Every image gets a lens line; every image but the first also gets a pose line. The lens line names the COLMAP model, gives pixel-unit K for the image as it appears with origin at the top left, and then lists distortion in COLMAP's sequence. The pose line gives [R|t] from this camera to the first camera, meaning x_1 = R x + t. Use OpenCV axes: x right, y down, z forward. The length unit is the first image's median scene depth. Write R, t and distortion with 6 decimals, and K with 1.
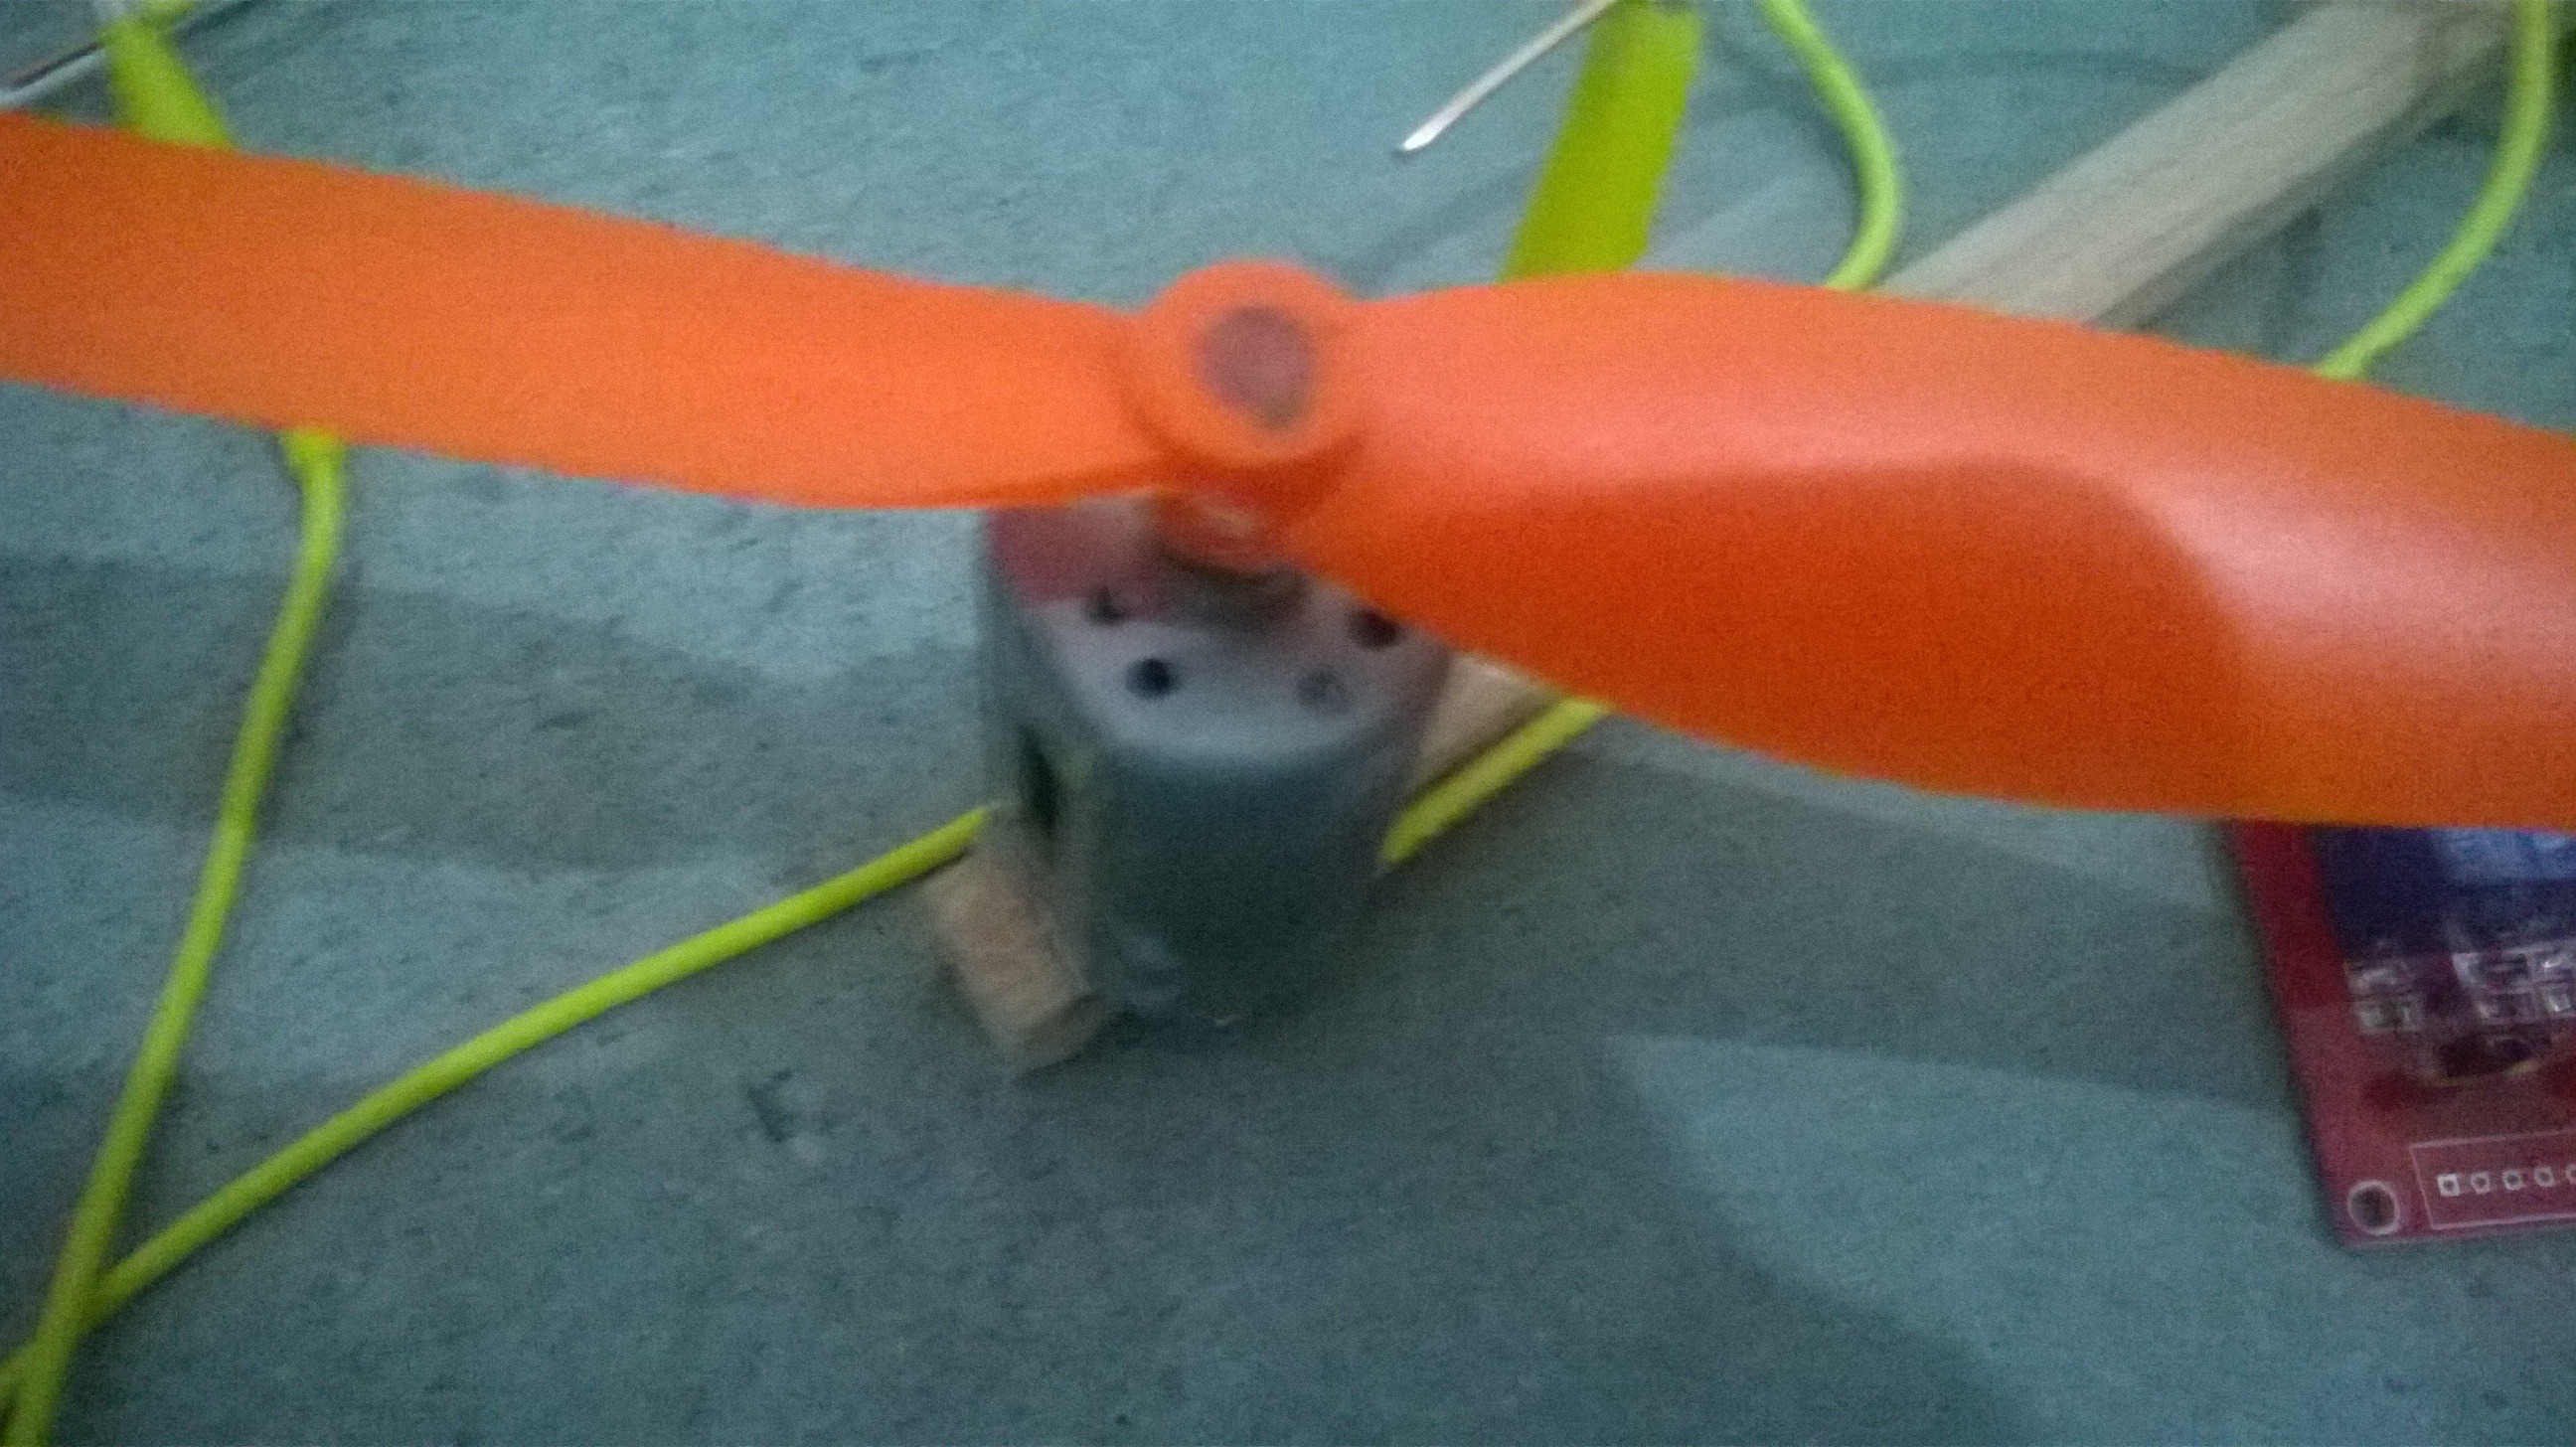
lens RADIAL K [[2092.0, 0, 1288.0], [0, 2092.0, 723.5], [0, 0, 1]] dist [-0.010771, -0.005753]
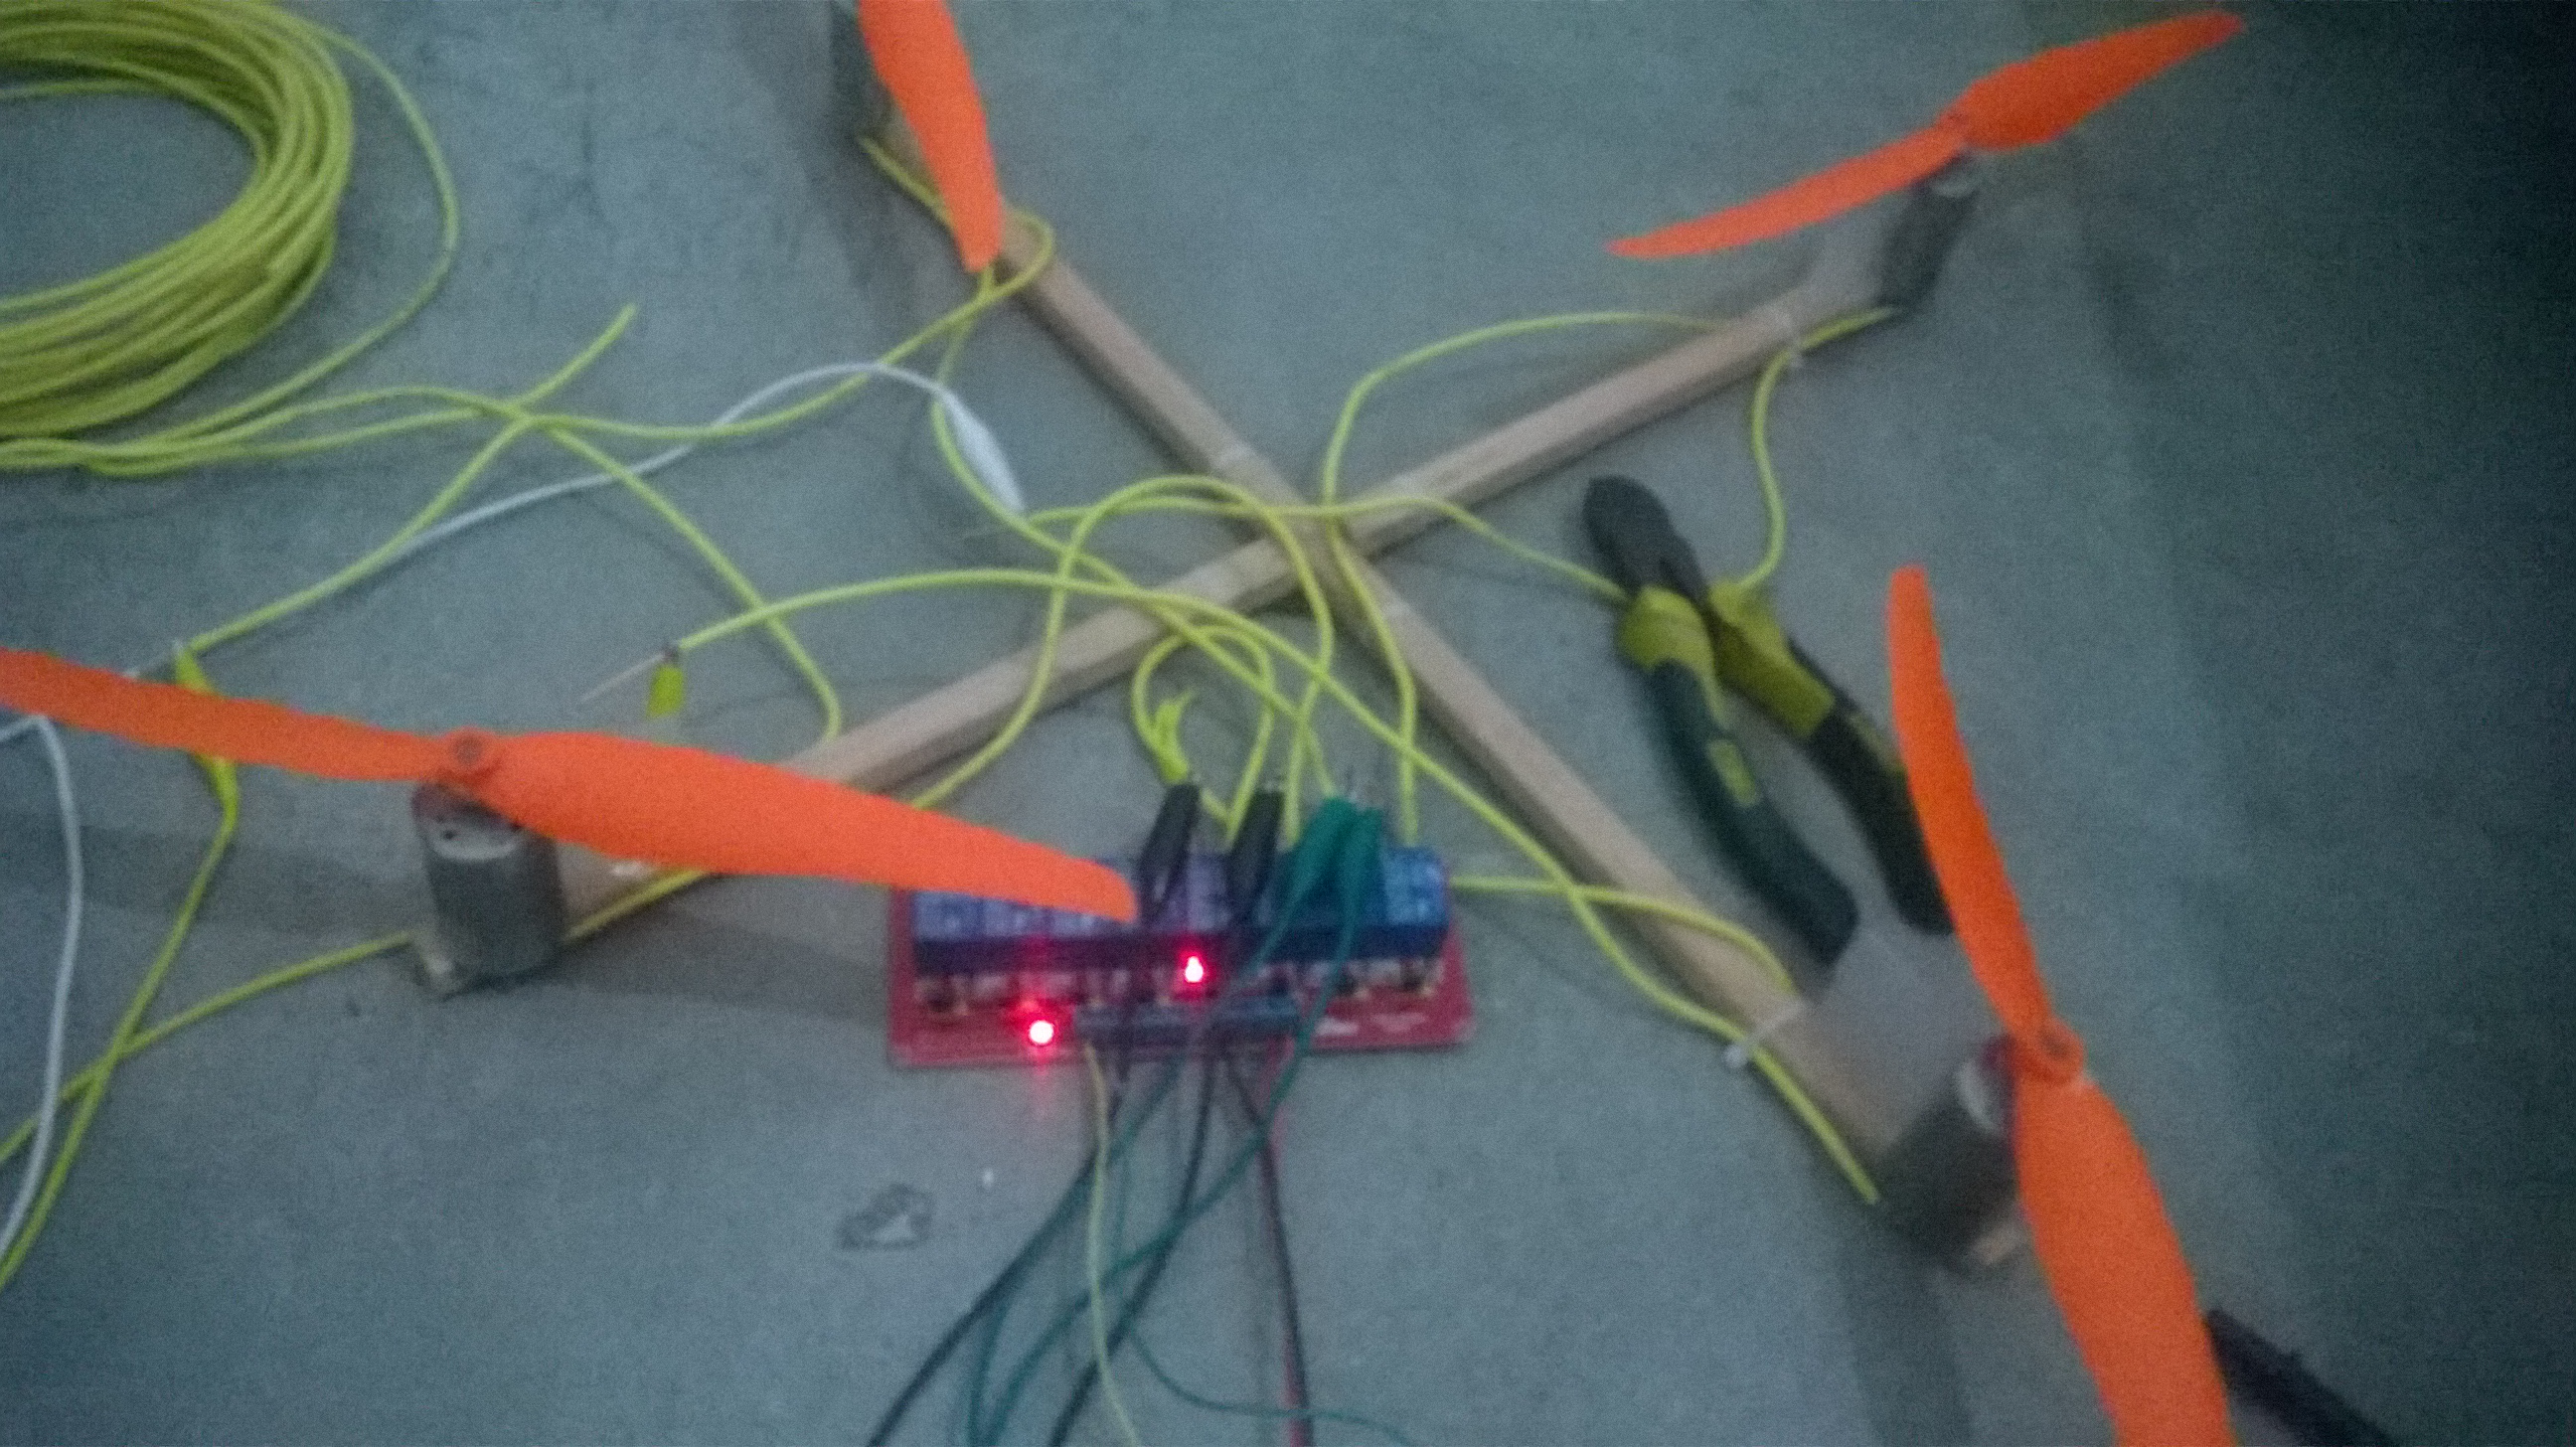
lens RADIAL K [[2092.0, 0, 1288.0], [0, 2092.0, 723.5], [0, 0, 1]] dist [-0.010771, -0.005753]
pose [[0.998648, 0.014791, 0.049841, 0.913636], [-0.001588, 0.966910, -0.255114, 0.538783], [-0.051965, 0.254690, 0.965625, -2.024432]]
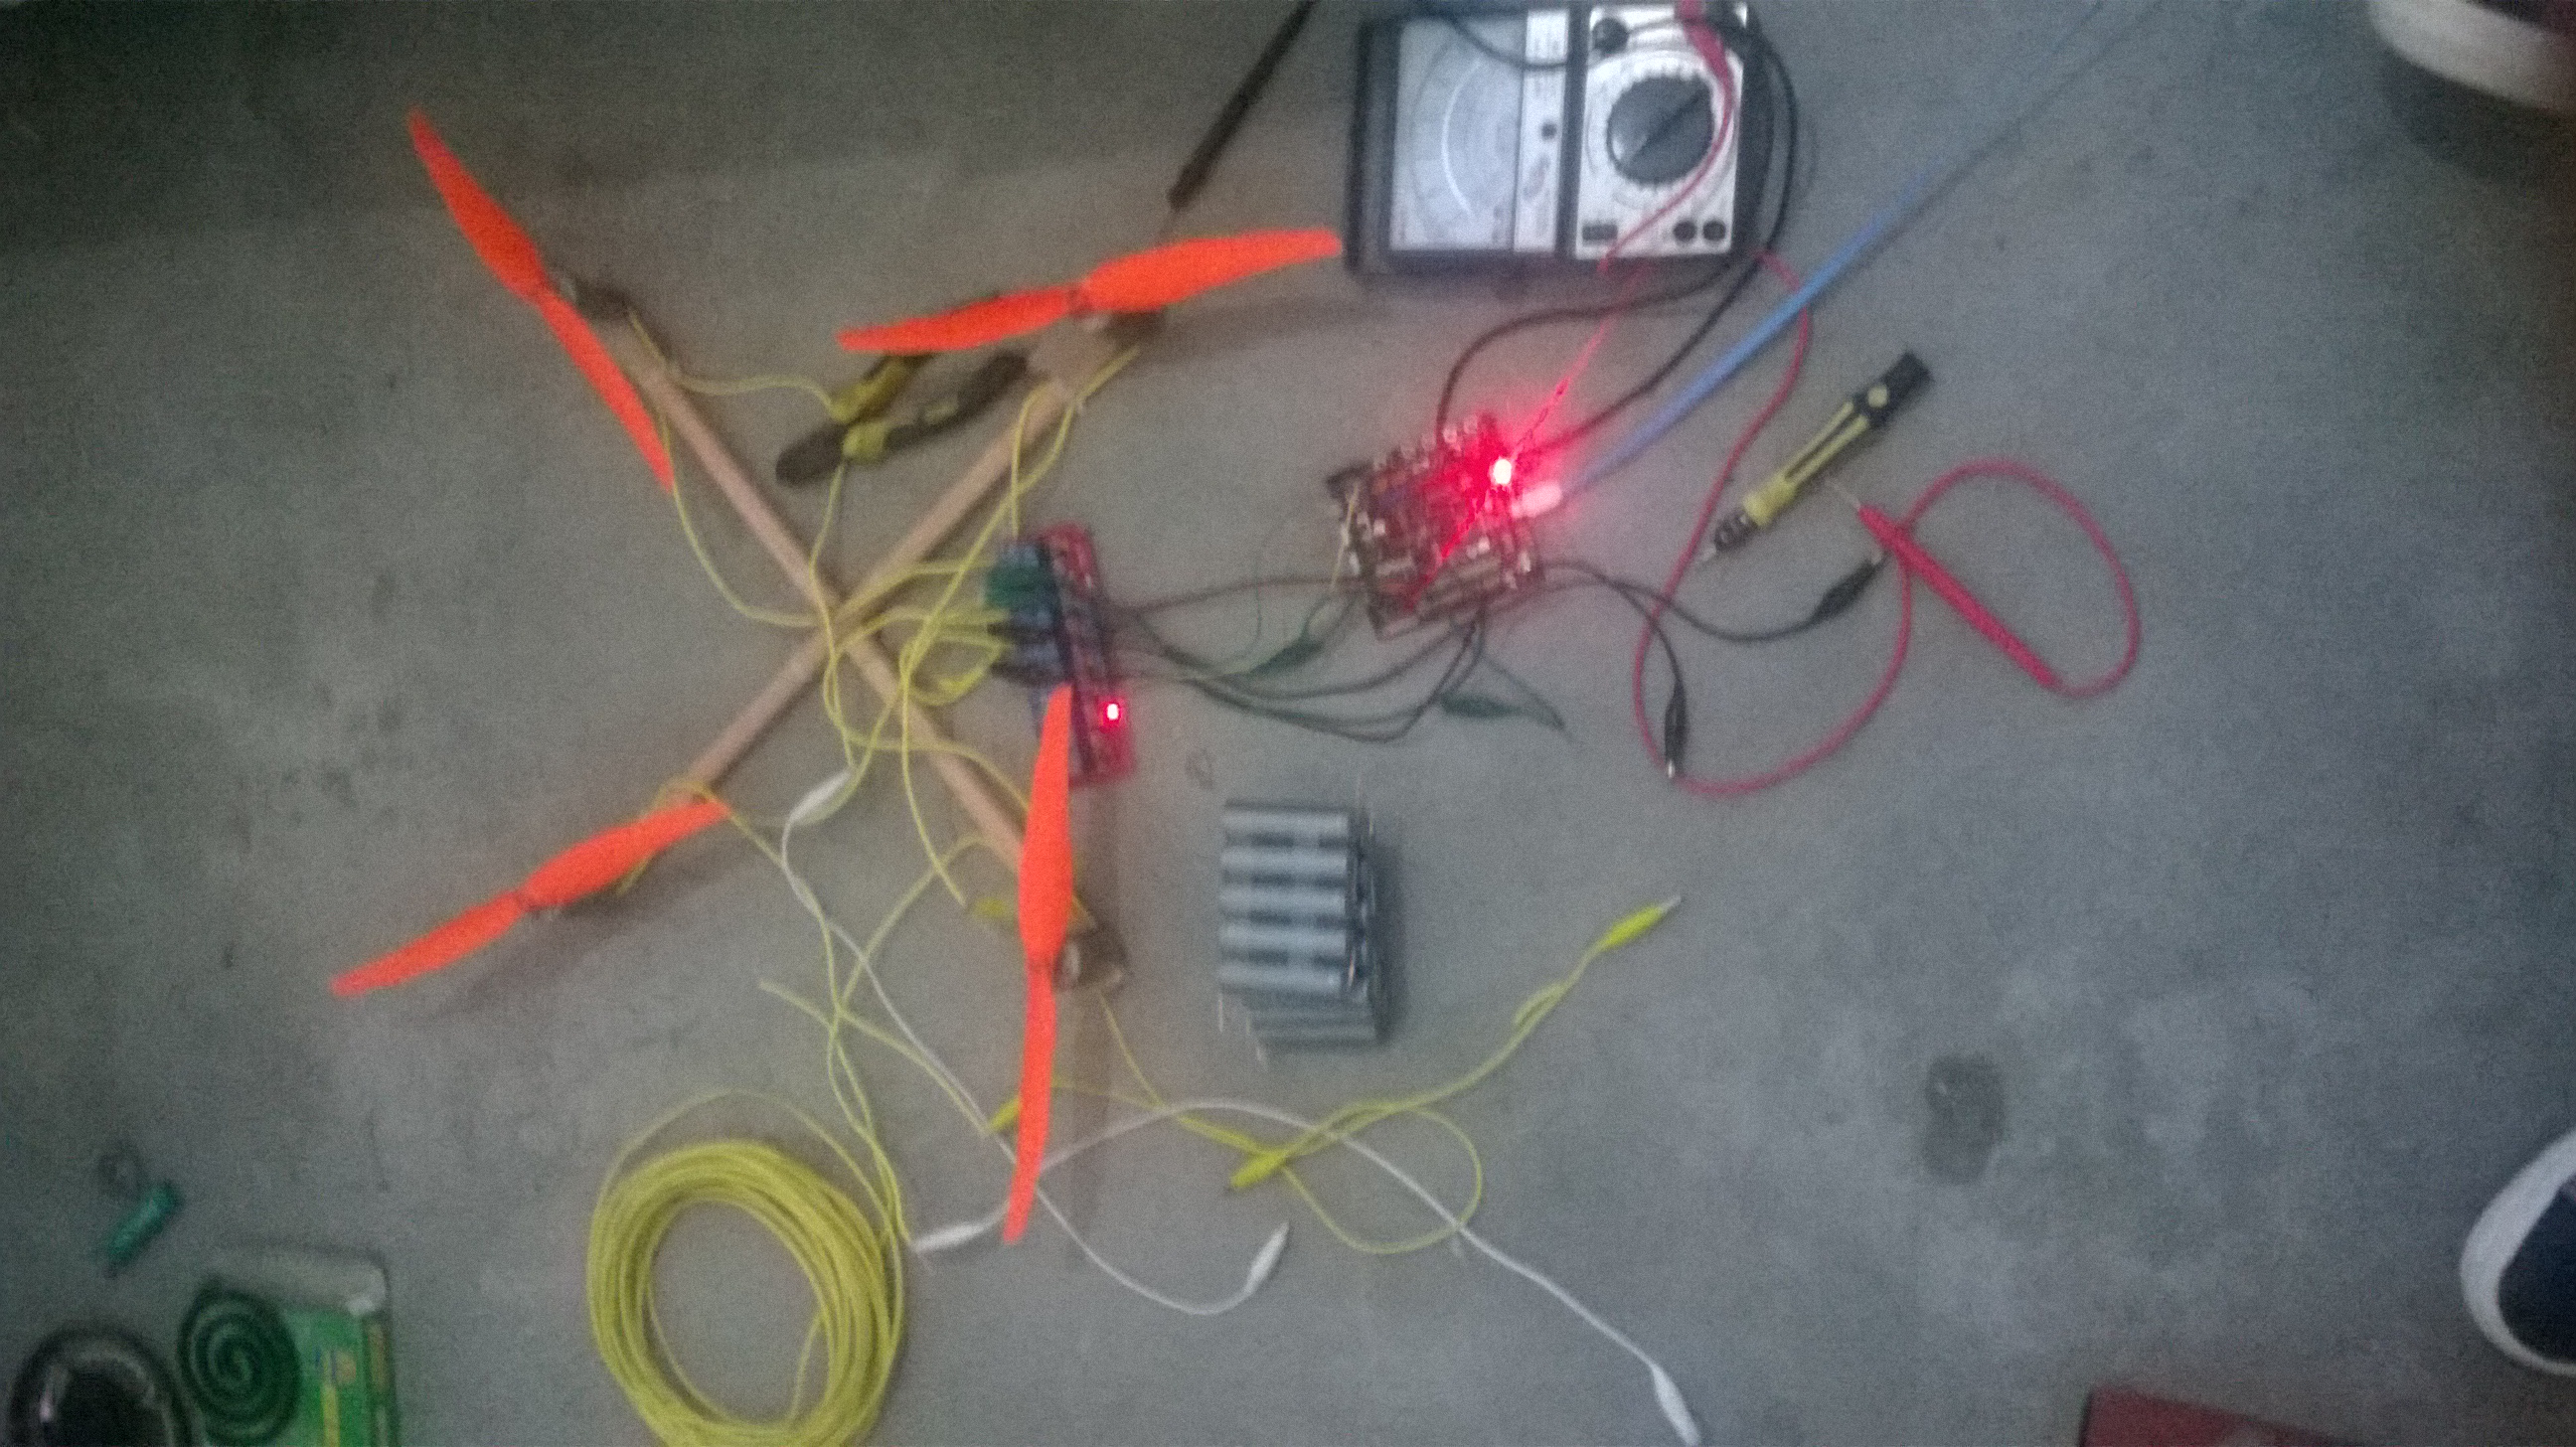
lens RADIAL K [[2092.0, 0, 1288.0], [0, 2092.0, 723.5], [0, 0, 1]] dist [-0.010771, -0.005753]
pose [[-0.118594, -0.991246, -0.058021, 1.019830], [0.990339, -0.122310, 0.065344, 0.326979], [-0.071868, -0.049711, 0.996175, -5.785054]]
